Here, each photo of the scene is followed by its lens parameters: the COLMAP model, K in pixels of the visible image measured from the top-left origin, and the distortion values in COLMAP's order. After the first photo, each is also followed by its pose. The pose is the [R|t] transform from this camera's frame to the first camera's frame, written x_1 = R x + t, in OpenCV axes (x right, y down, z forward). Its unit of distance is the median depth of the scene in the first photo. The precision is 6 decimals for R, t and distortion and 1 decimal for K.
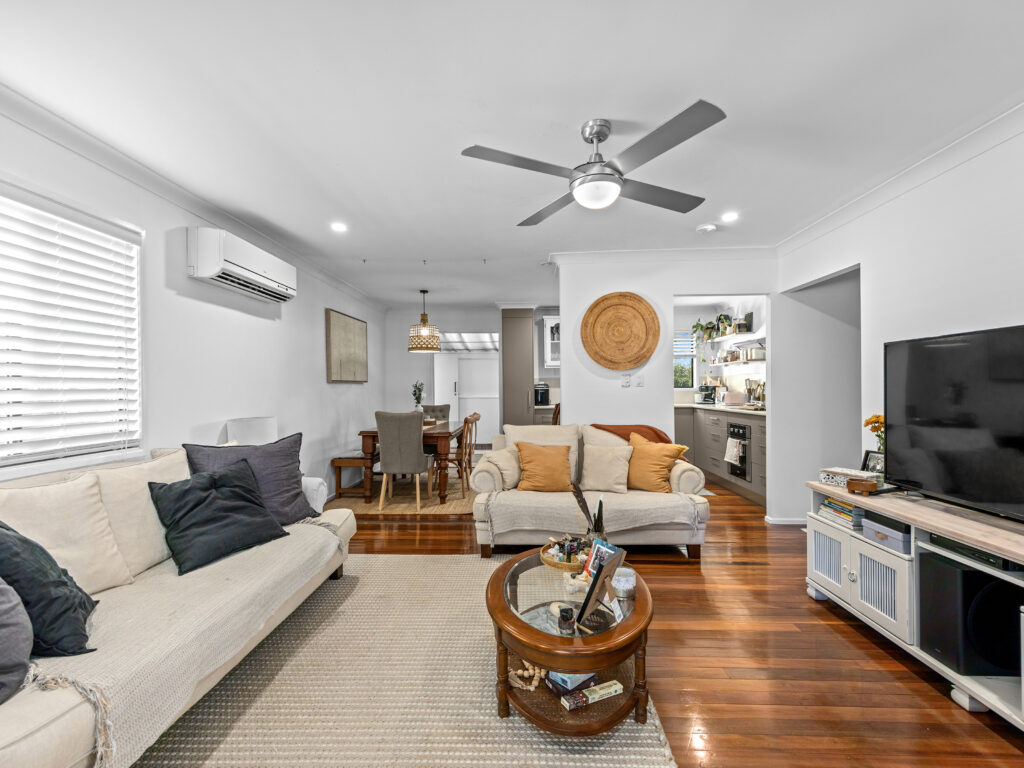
lens RADIAL K [[464.0, 0, 507.5], [0, 464.0, 389.7], [0, 0, 1]] dist [0.001218, -0.000270]
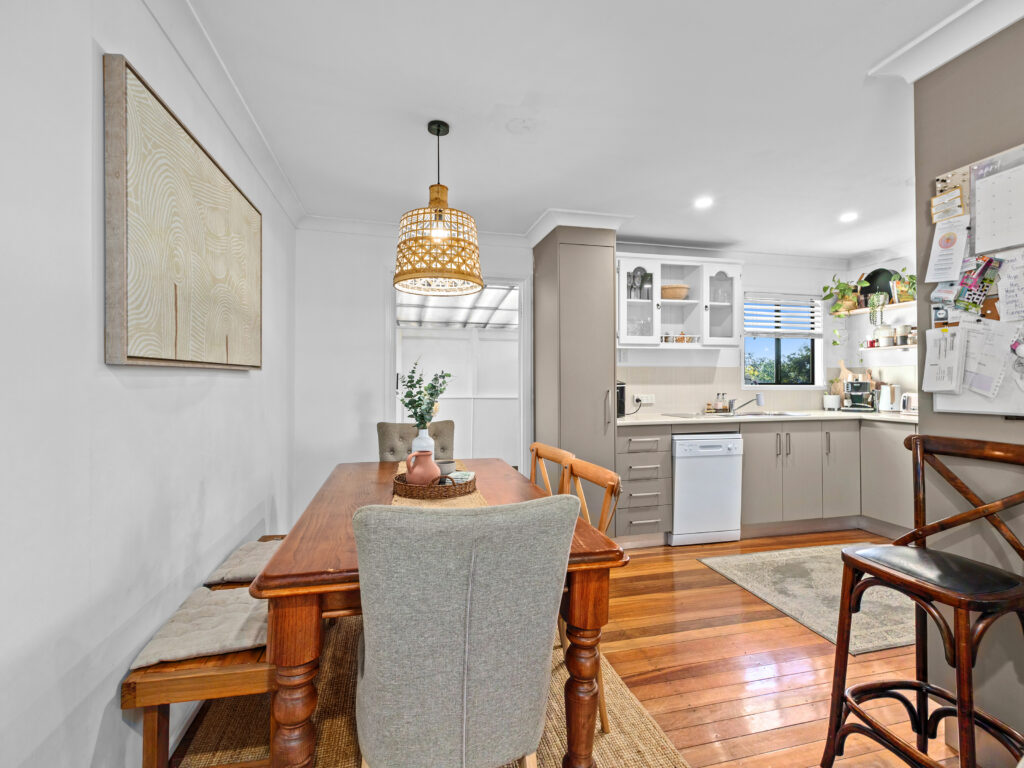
lens RADIAL K [[464.0, 0, 515.5], [0, 464.0, 377.2], [0, 0, 1]] dist [0.001218, -0.000270]
pose [[0.966907, 0.007561, 0.255016, -0.206460], [-0.004082, 0.999891, -0.014168, -0.004901], [-0.255096, 0.012658, 0.966833, 0.602961]]
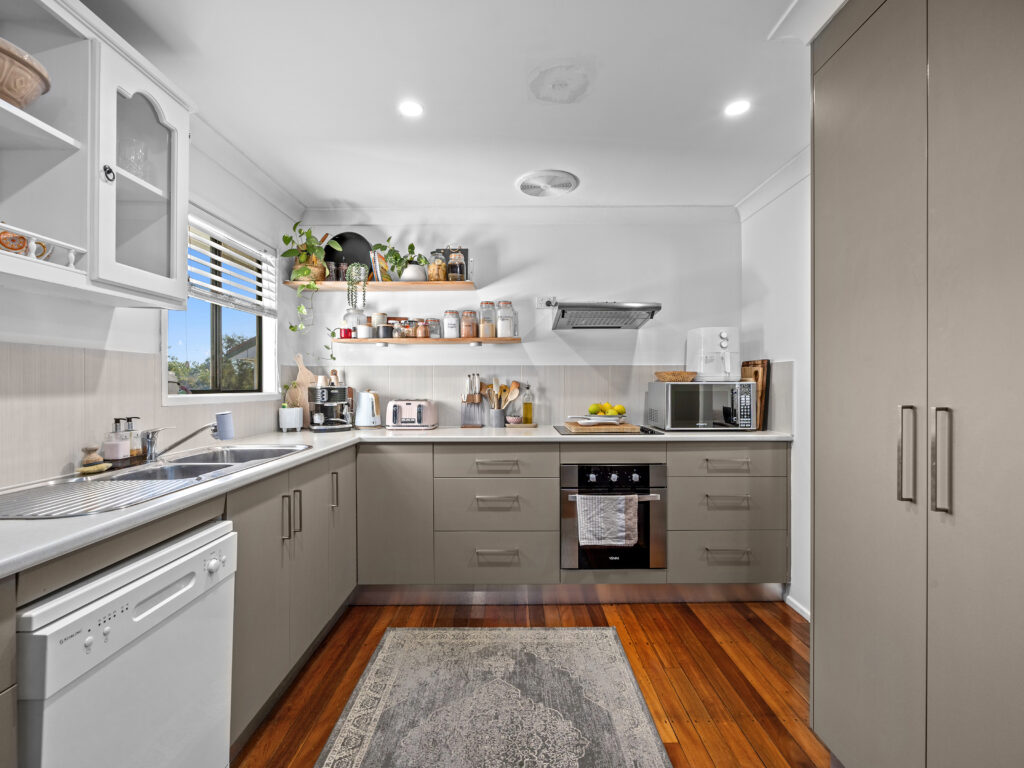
lens RADIAL K [[464.0, 0, 522.0], [0, 464.0, 383.9], [0, 0, 1]] dist [0.001218, -0.000270]
pose [[-0.036239, 0.008393, 0.999308, -0.001952], [0.004971, 0.999954, -0.008219, -0.008482], [-0.999331, 0.004670, -0.036279, 0.991928]]
